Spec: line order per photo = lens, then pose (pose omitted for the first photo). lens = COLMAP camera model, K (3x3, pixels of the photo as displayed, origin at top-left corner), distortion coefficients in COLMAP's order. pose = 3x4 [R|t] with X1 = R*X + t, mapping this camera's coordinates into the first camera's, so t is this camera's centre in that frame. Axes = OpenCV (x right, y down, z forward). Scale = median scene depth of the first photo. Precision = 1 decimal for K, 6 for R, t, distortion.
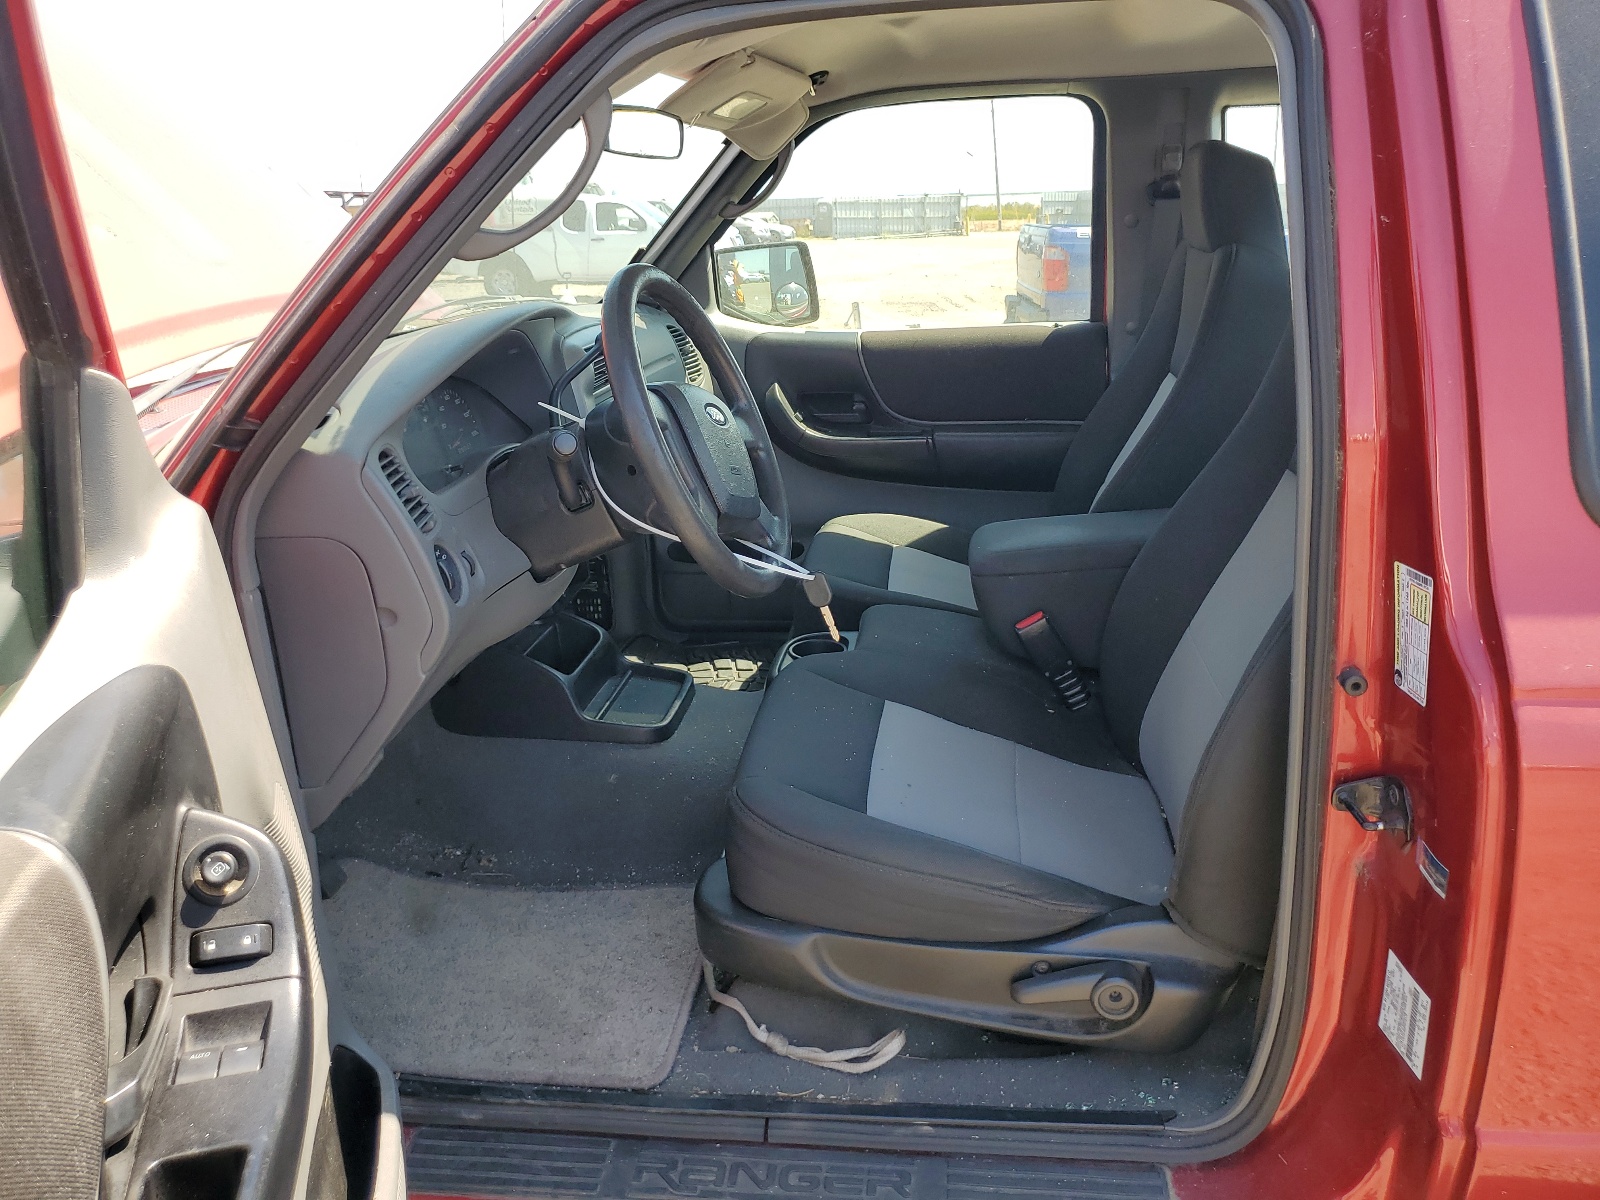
lens RADIAL K [[1213.3, 0, 802.3], [0, 1213.3, 591.7], [0, 0, 1]] dist [0.002711, -0.003025]
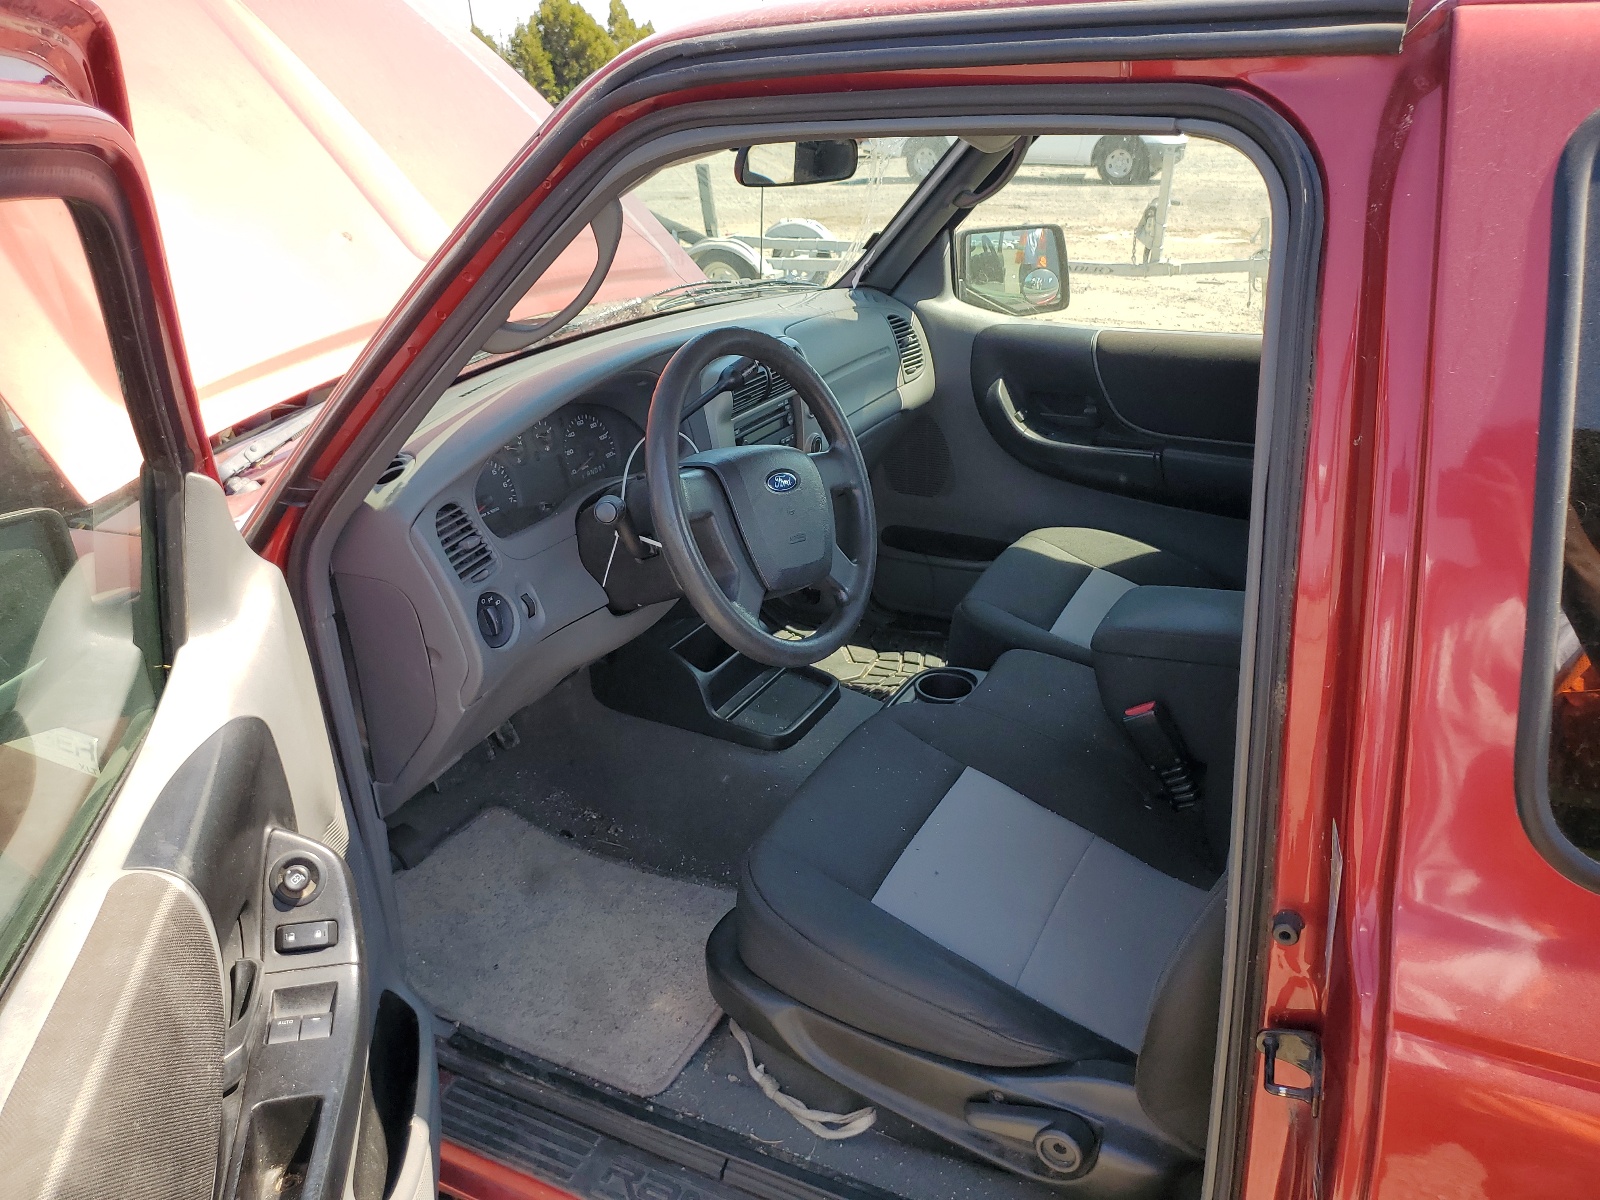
lens RADIAL K [[1213.3, 0, 810.3], [0, 1213.3, 606.5], [0, 0, 1]] dist [0.002711, -0.003025]
pose [[0.940698, 0.144503, -0.306931, 0.276704], [-0.110028, 0.985795, 0.126894, -0.175832], [0.320908, -0.085598, 0.943234, 0.053369]]
